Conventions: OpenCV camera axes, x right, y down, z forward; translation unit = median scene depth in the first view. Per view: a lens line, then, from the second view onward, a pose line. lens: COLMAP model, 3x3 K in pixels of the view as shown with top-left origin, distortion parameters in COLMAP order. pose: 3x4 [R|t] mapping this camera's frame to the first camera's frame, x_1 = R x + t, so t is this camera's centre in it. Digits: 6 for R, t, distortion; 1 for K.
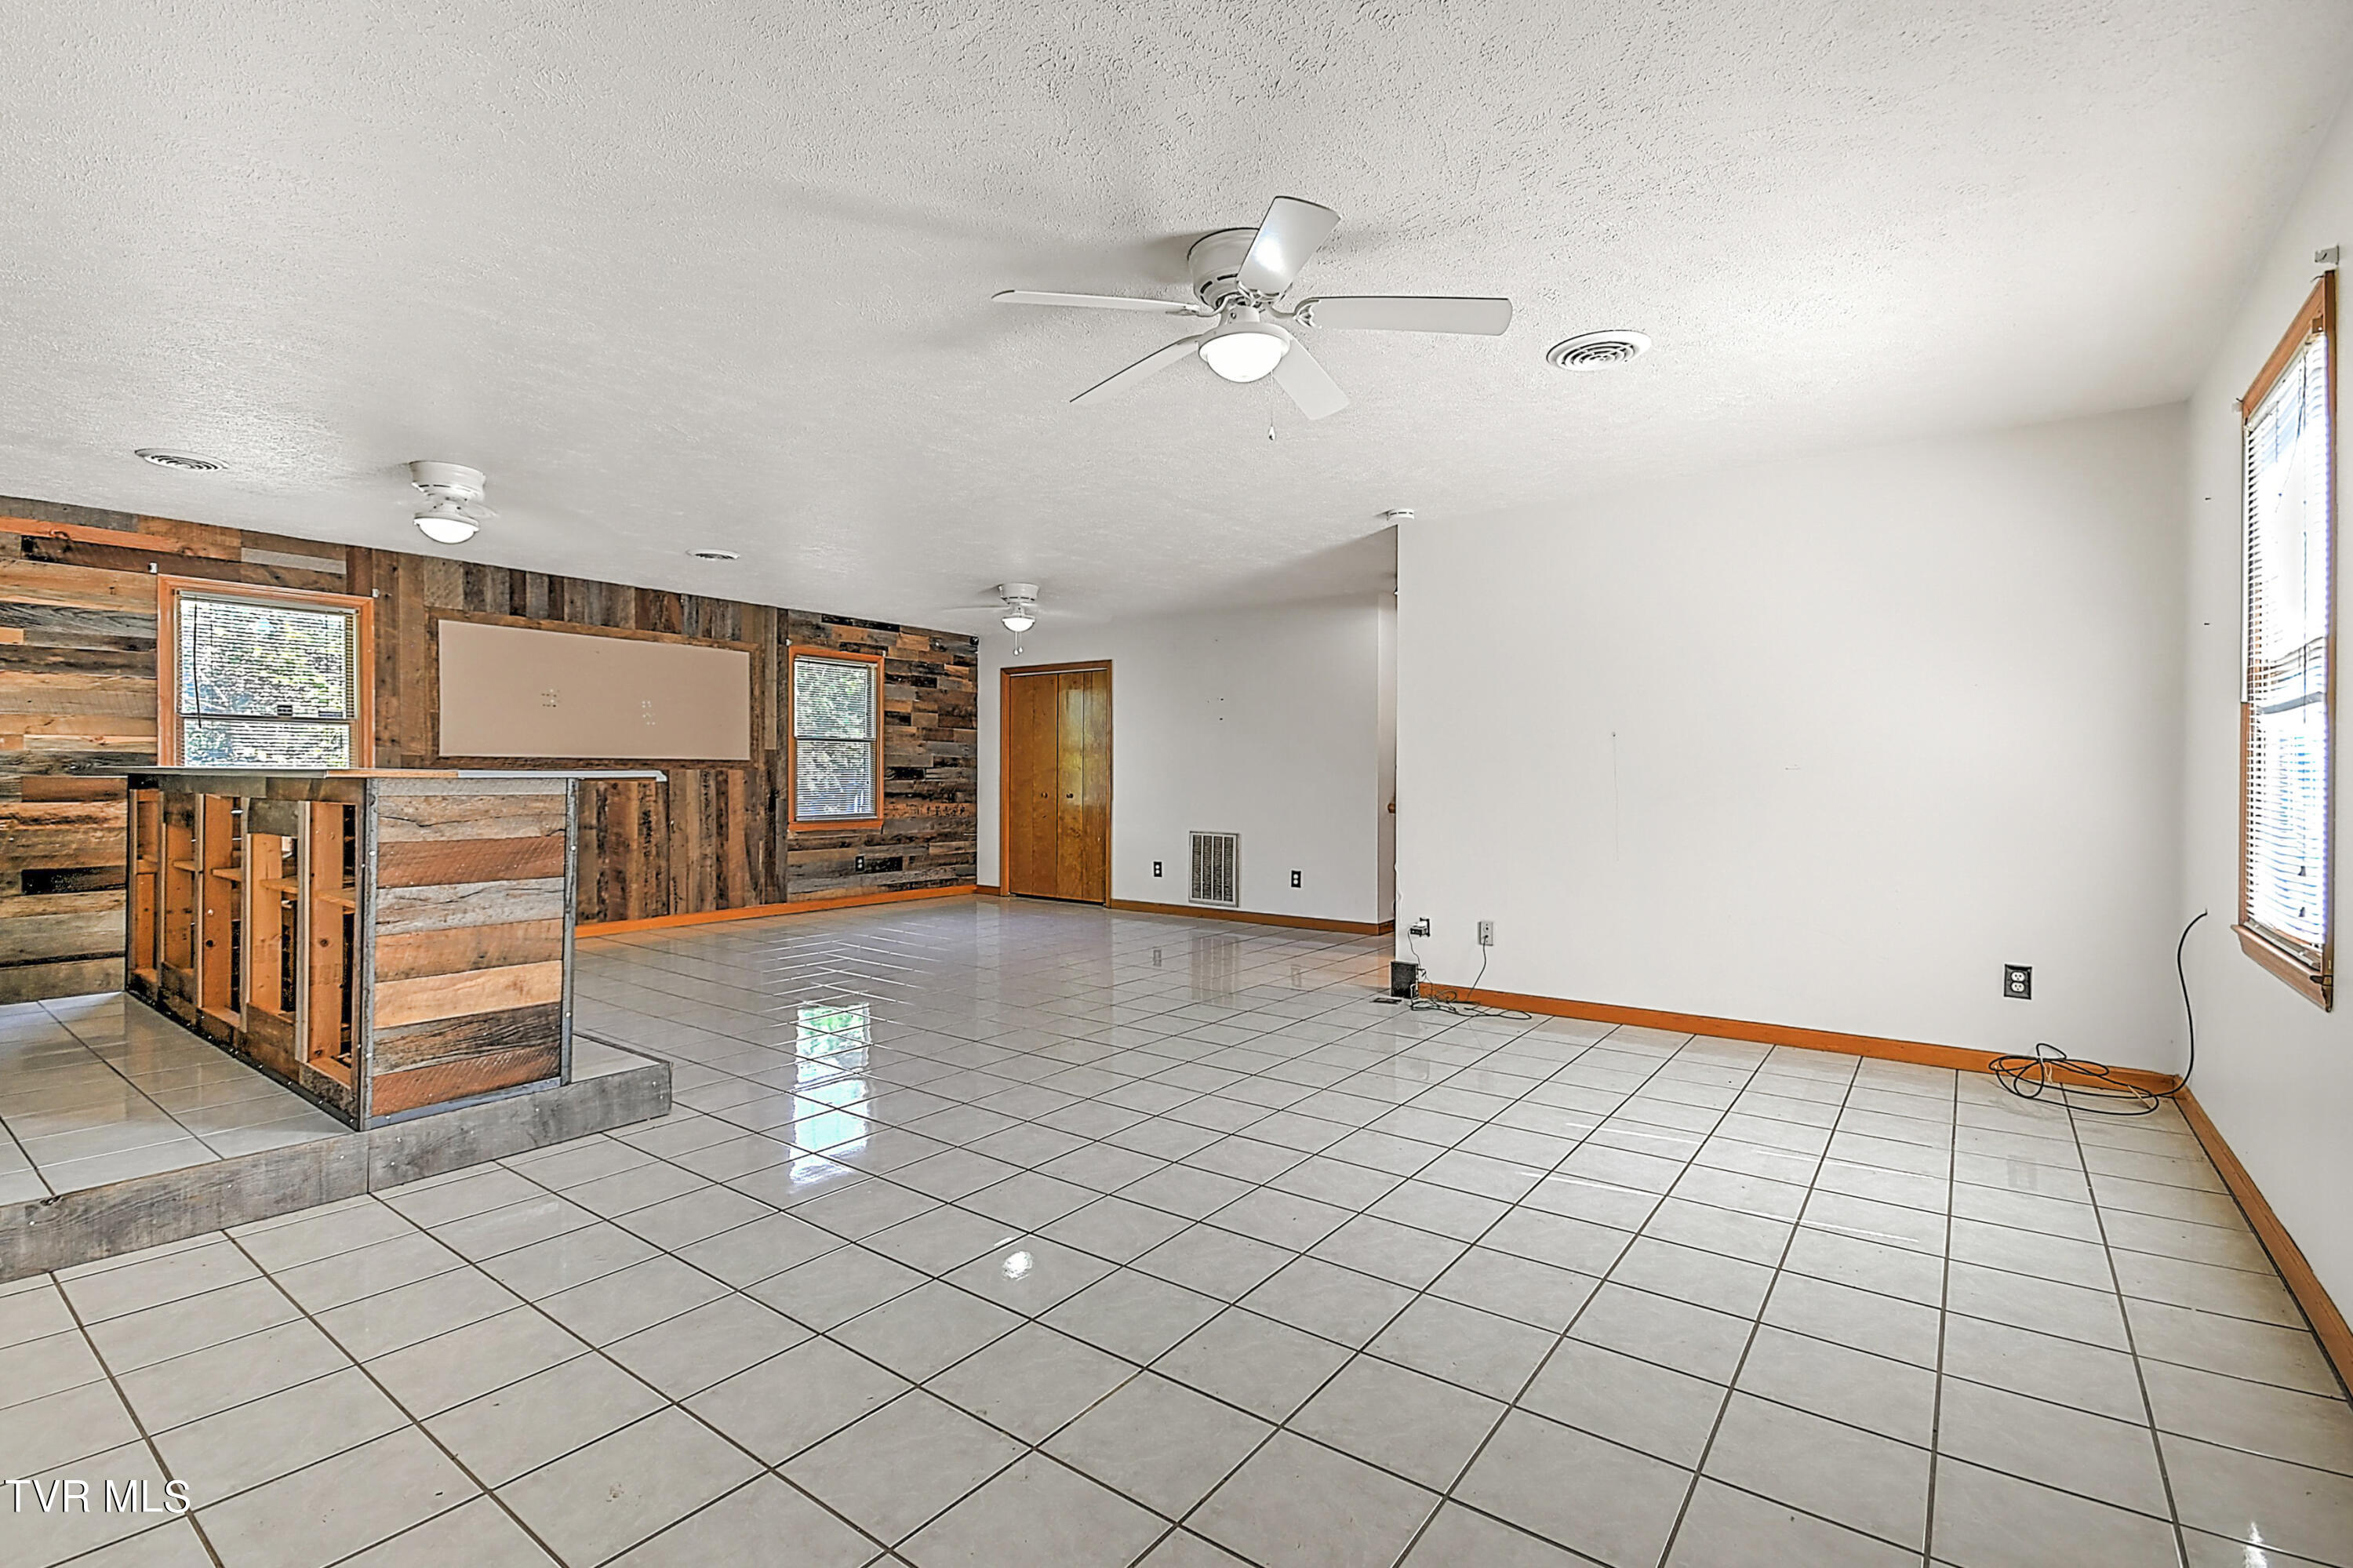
lens RADIAL K [[1059.5, 0, 1161.3], [0, 1059.5, 784.6], [0, 0, 1]] dist [0.025316, -0.011482]
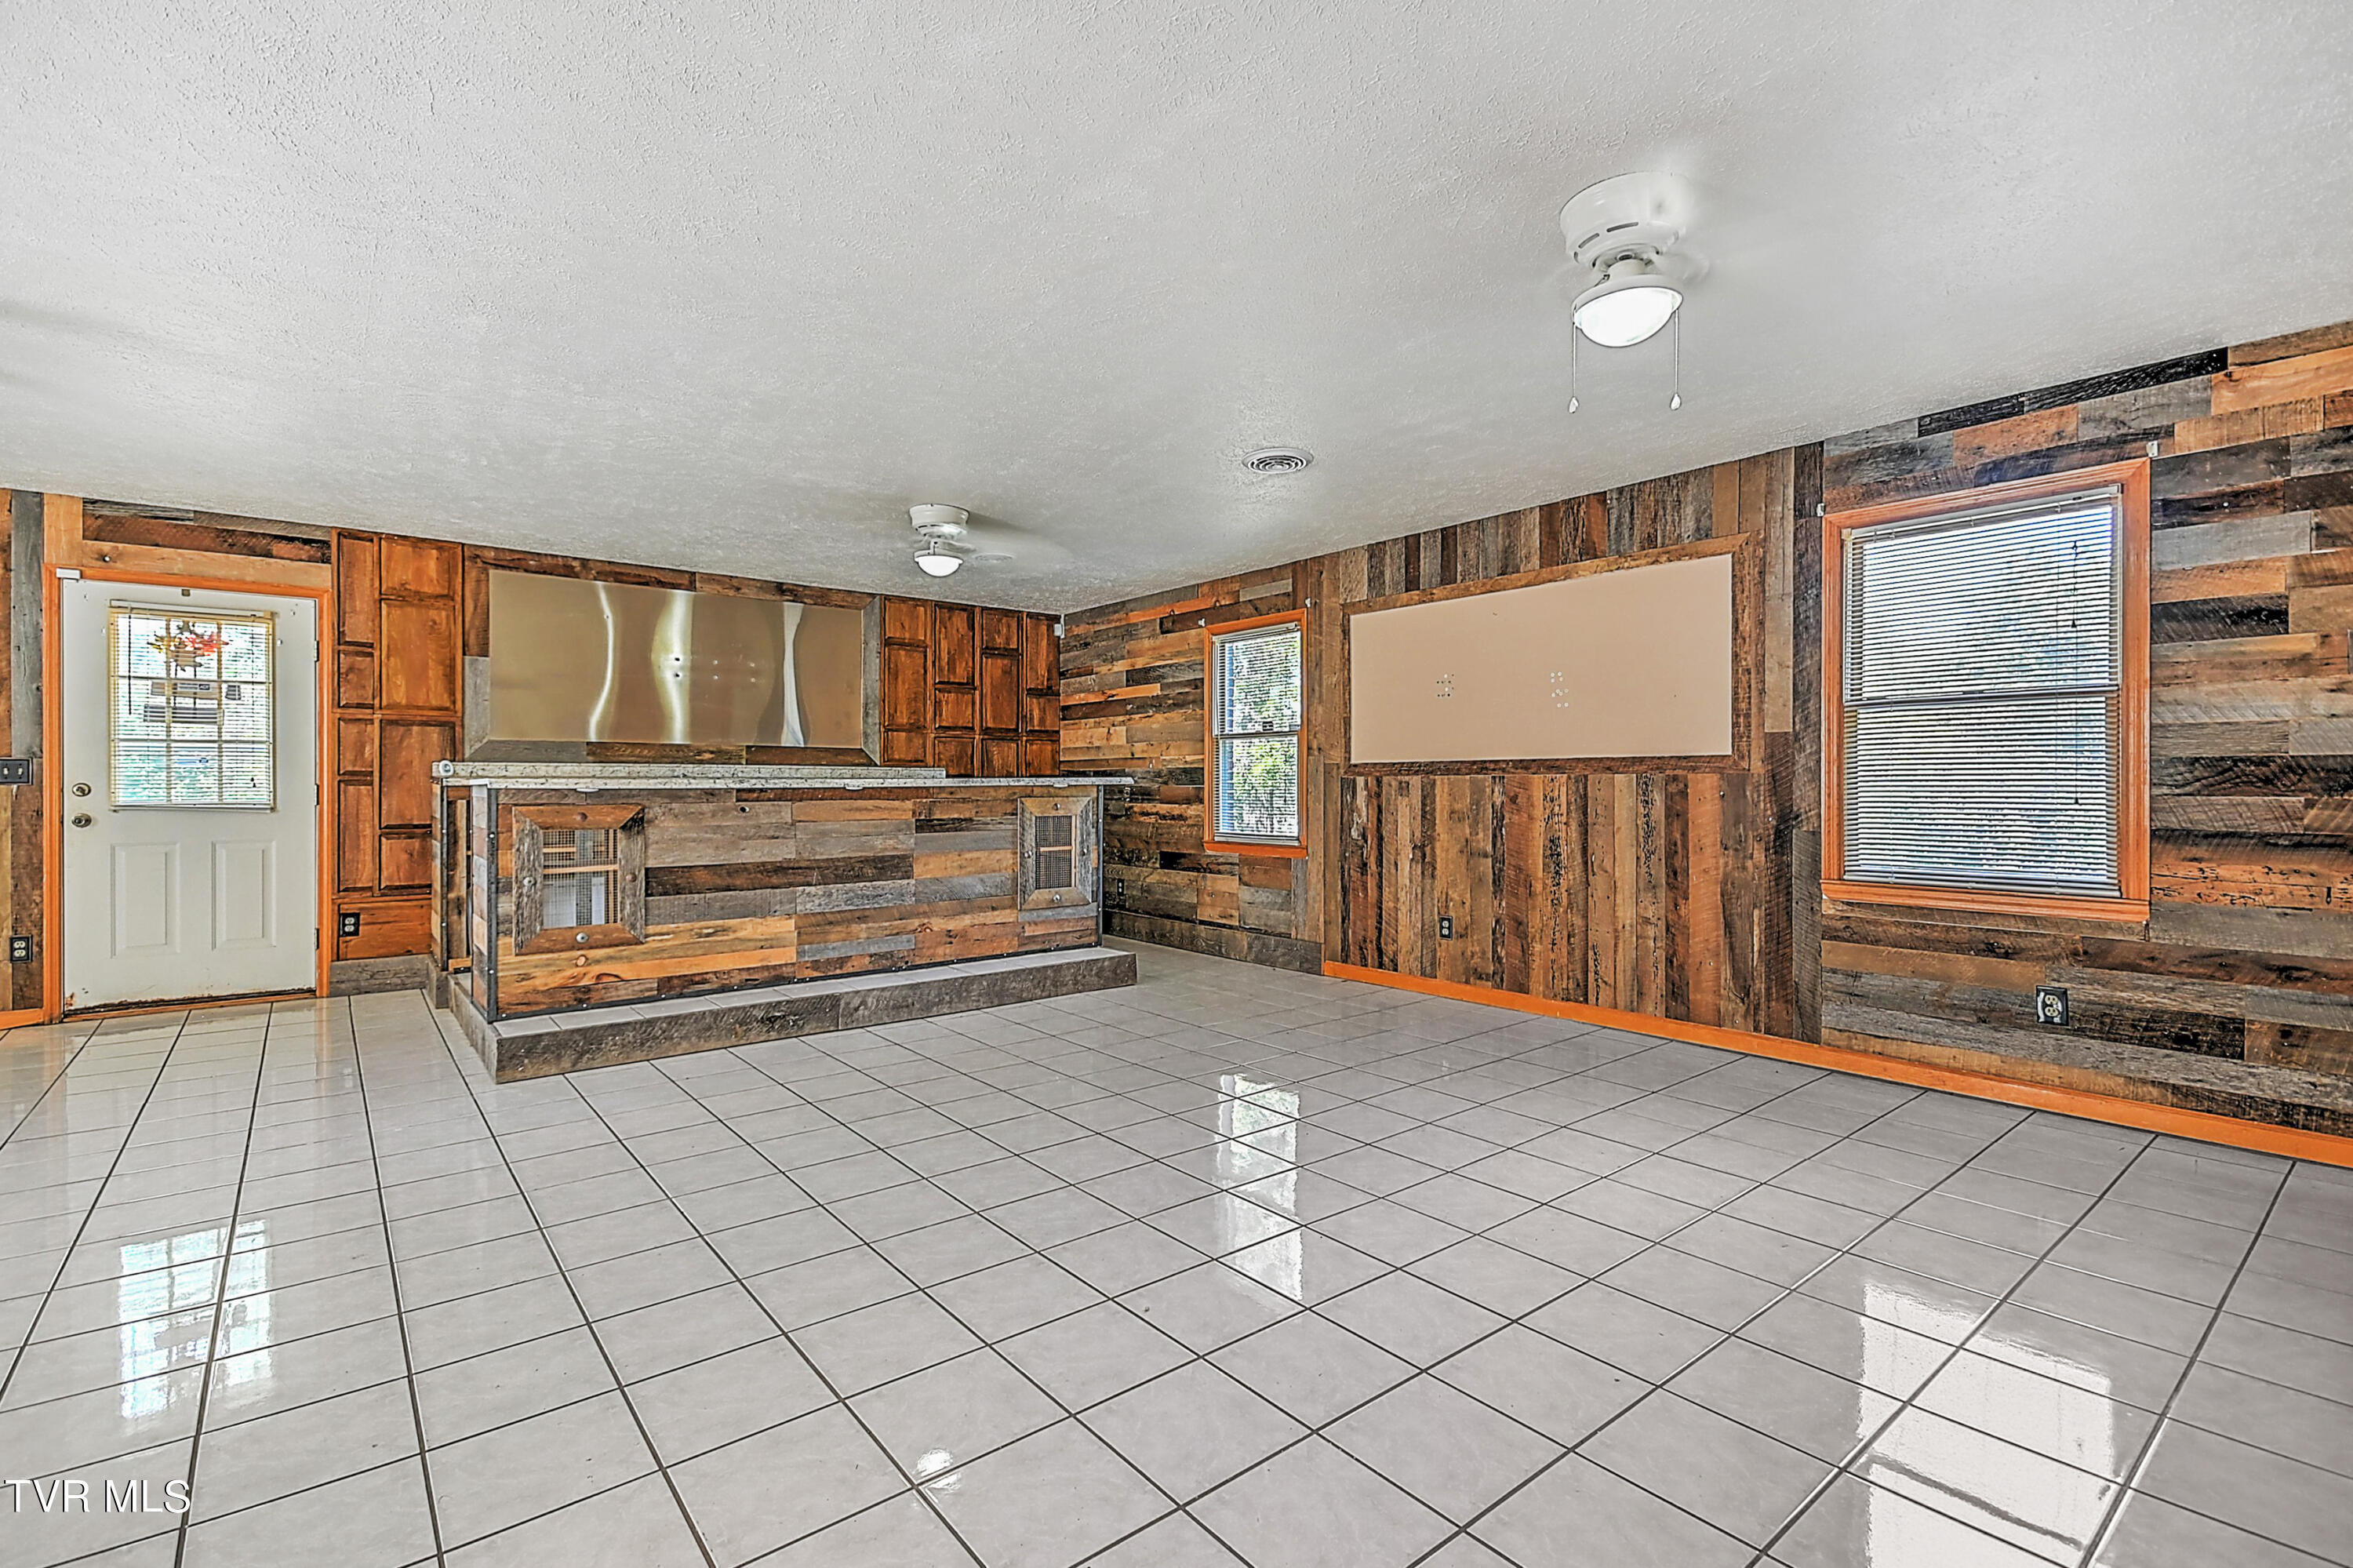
lens RADIAL K [[1059.5, 0, 1155.8], [0, 1059.5, 792.1], [0, 0, 1]] dist [0.025316, -0.011482]
pose [[-0.244935, 0.004345, -0.969530, 0.214241], [-0.008324, 0.999944, 0.006585, -0.005718], [0.969504, 0.009683, -0.244885, 0.899433]]
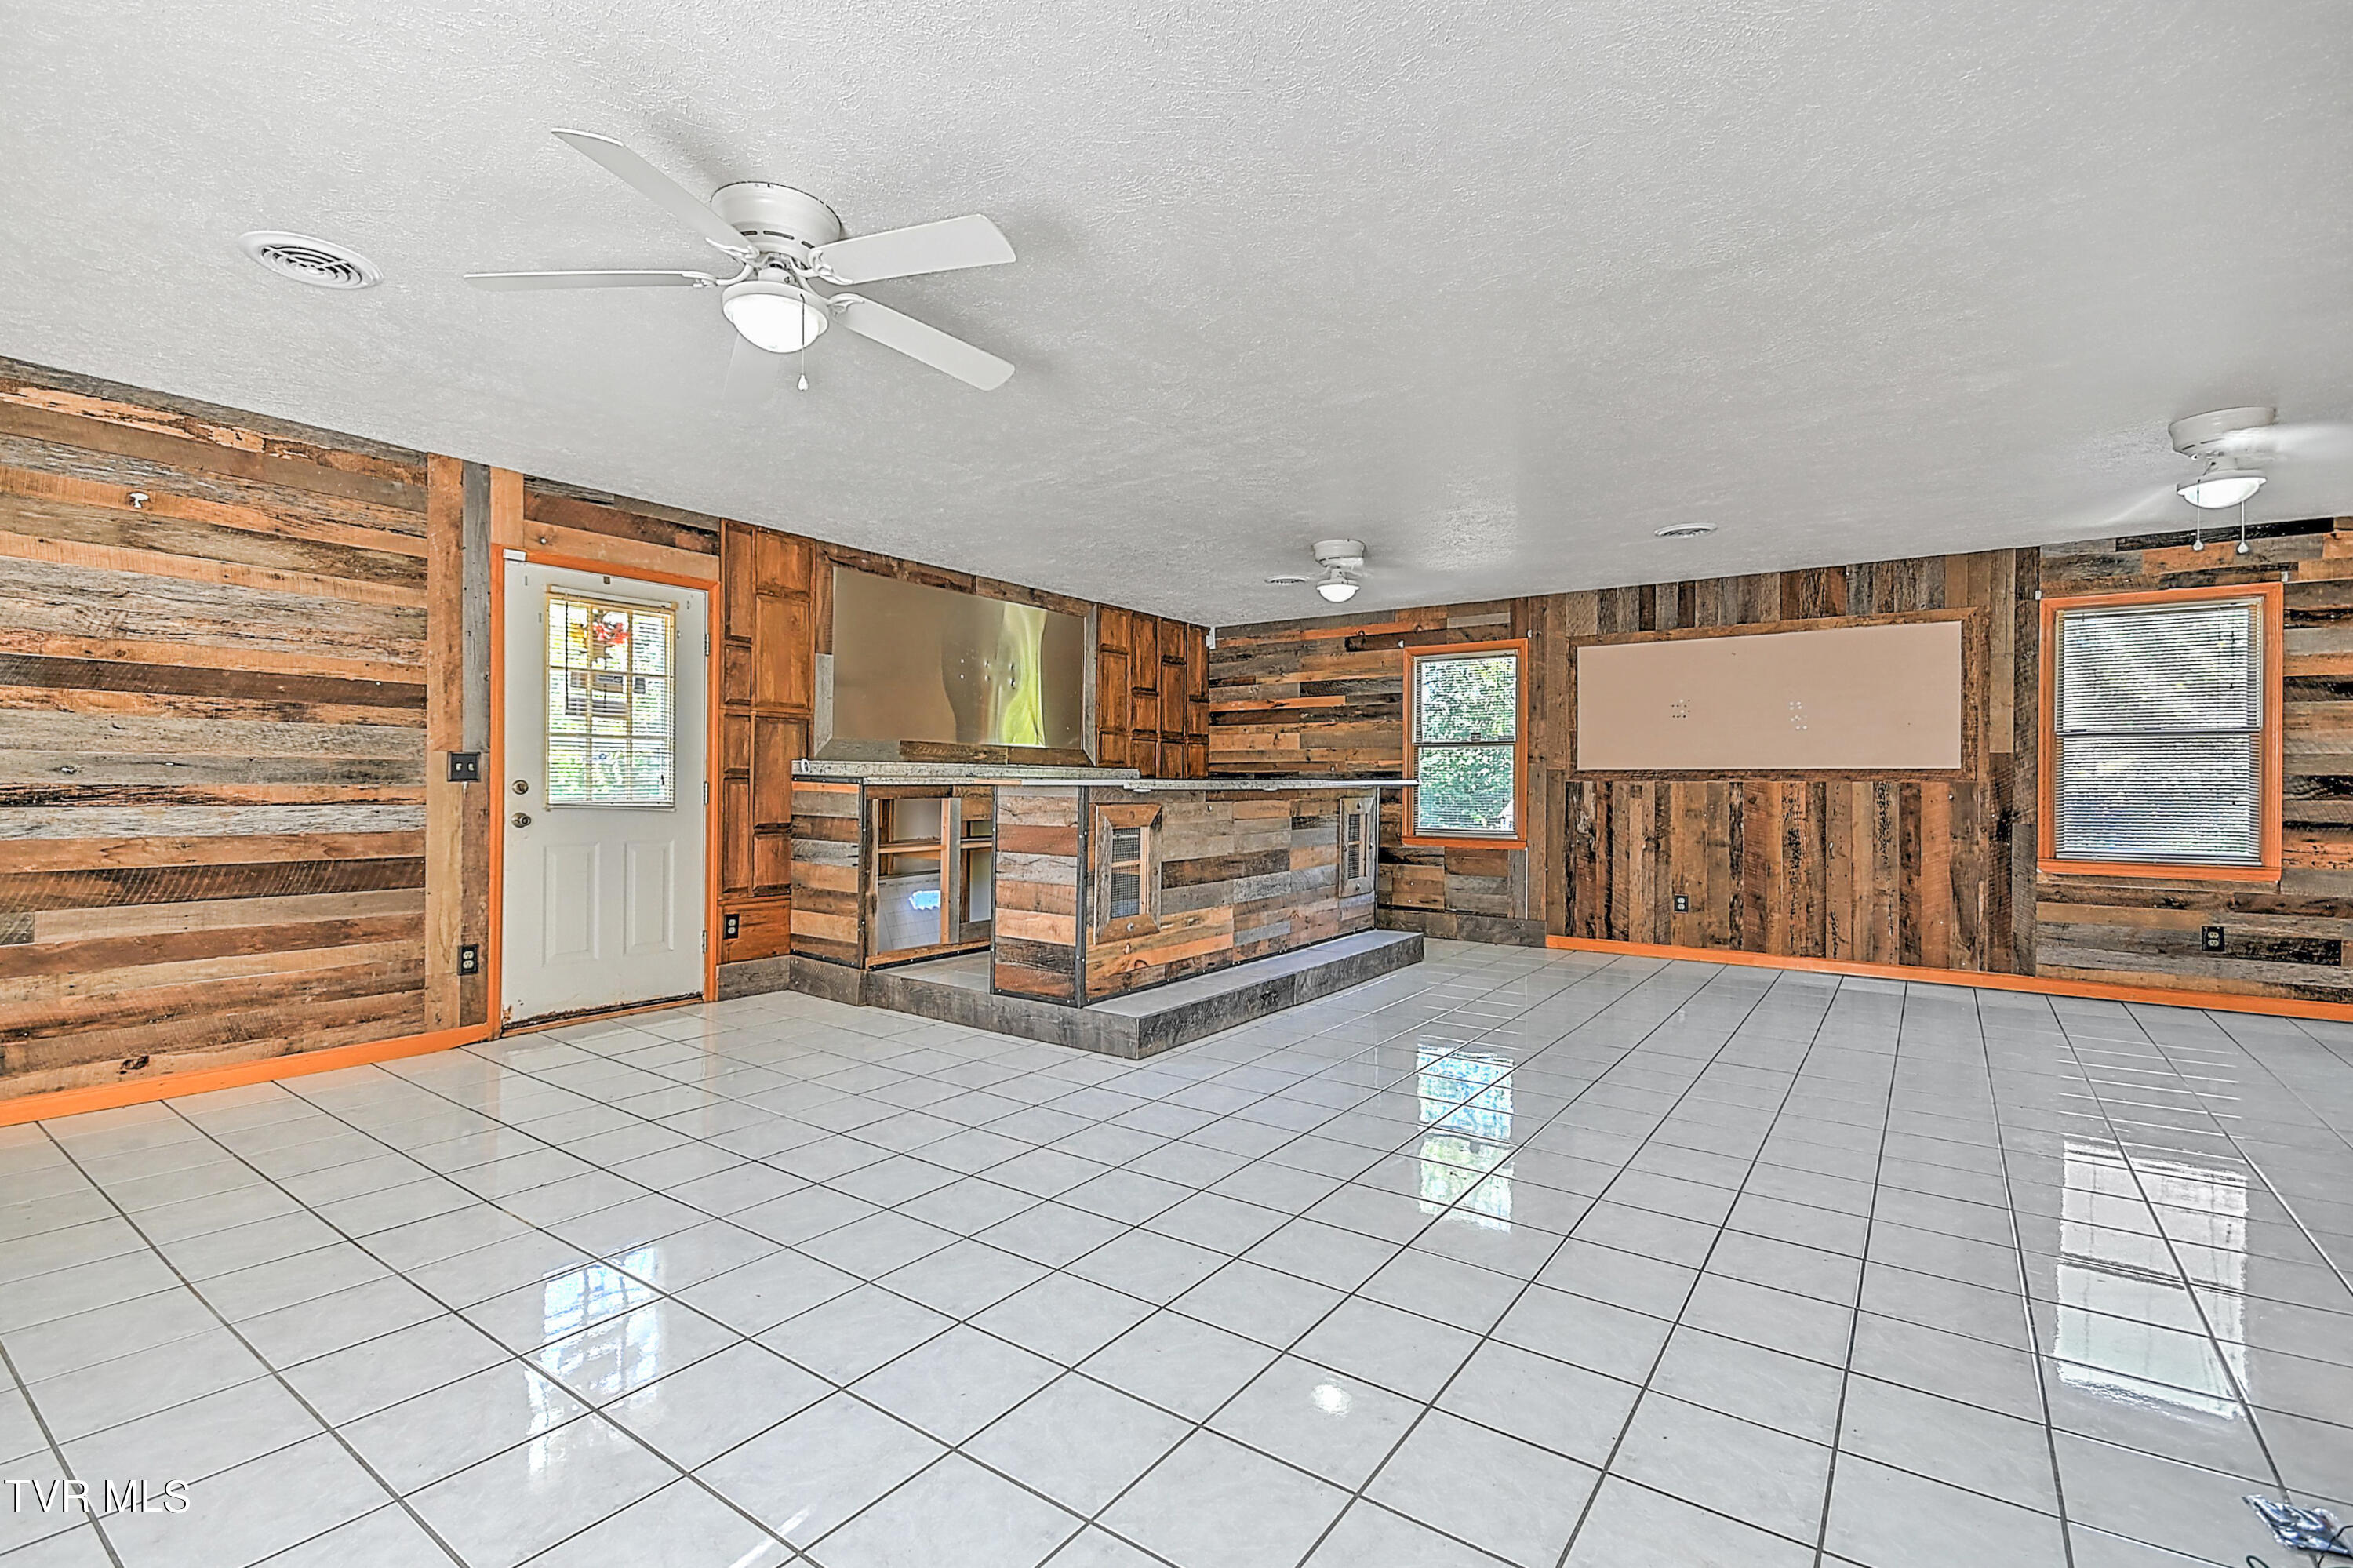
lens RADIAL K [[1059.5, 0, 1158.7], [0, 1059.5, 785.4], [0, 0, 1]] dist [0.025316, -0.011482]
pose [[0.022755, -0.000739, -0.999741, 0.352715], [-0.014343, 0.999897, -0.001065, -0.002990], [0.999638, 0.014363, 0.022743, 0.459293]]
